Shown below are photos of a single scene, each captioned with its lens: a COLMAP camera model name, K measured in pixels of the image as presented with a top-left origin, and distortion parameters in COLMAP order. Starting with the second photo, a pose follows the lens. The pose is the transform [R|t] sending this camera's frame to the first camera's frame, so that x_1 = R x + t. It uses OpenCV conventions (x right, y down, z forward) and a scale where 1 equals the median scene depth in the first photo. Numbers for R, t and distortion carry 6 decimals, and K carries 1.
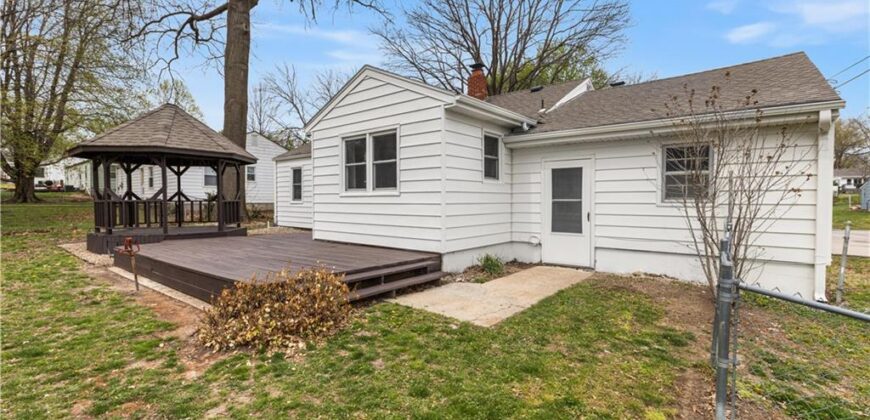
lens RADIAL K [[384.1, 0, 432.6], [0, 384.1, 211.0], [0, 0, 1]] dist [0.001941, 0.000310]
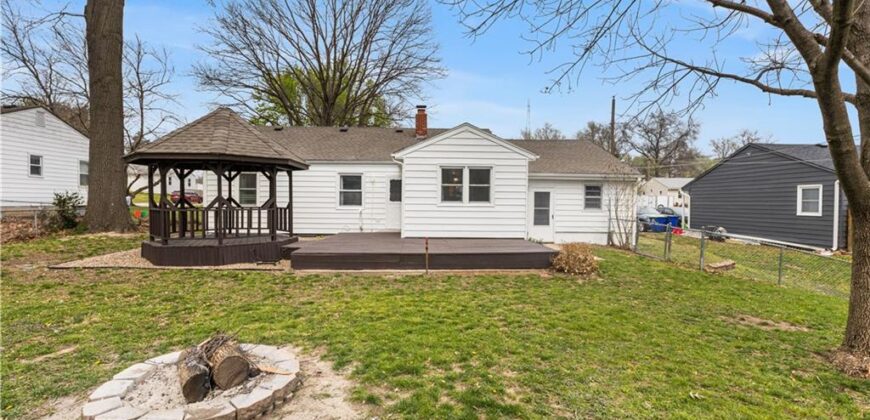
lens RADIAL K [[384.1, 0, 437.4], [0, 384.1, 209.3], [0, 0, 1]] dist [0.001941, 0.000310]
pose [[0.750829, -0.008330, 0.660444, -1.289221], [0.008195, 0.999961, 0.003295, -0.033771], [-0.660446, 0.002938, 0.750868, -0.096283]]
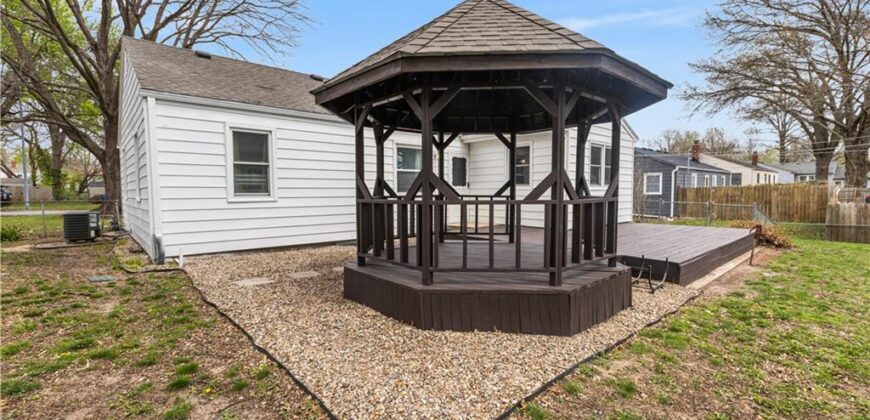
lens RADIAL K [[384.1, 0, 437.9], [0, 384.1, 208.8], [0, 0, 1]] dist [0.001941, 0.000310]
pose [[0.155451, -0.050619, 0.986546, -1.654615], [0.028131, 0.998508, 0.046800, -0.053114], [-0.987443, 0.020477, 0.156643, 1.373431]]
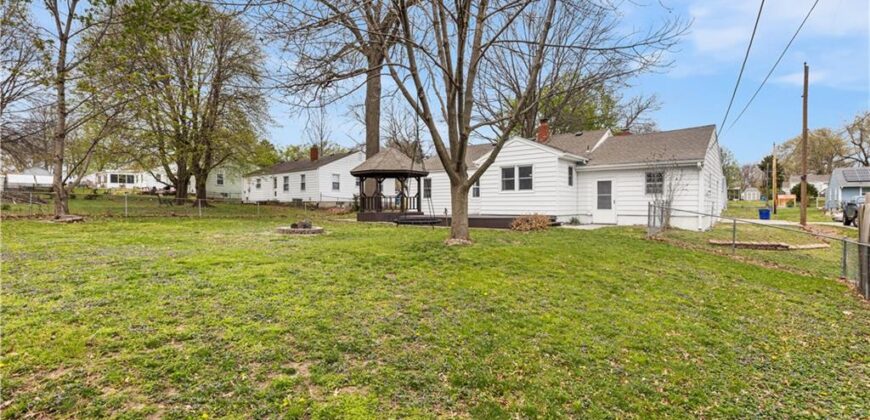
lens RADIAL K [[384.1, 0, 433.0], [0, 384.1, 210.5], [0, 0, 1]] dist [0.001941, 0.000310]
pose [[0.999975, 0.000495, -0.006998, -0.644068], [-0.000586, 0.999916, -0.012958, 0.093339], [0.006991, 0.012962, 0.999892, -1.271168]]
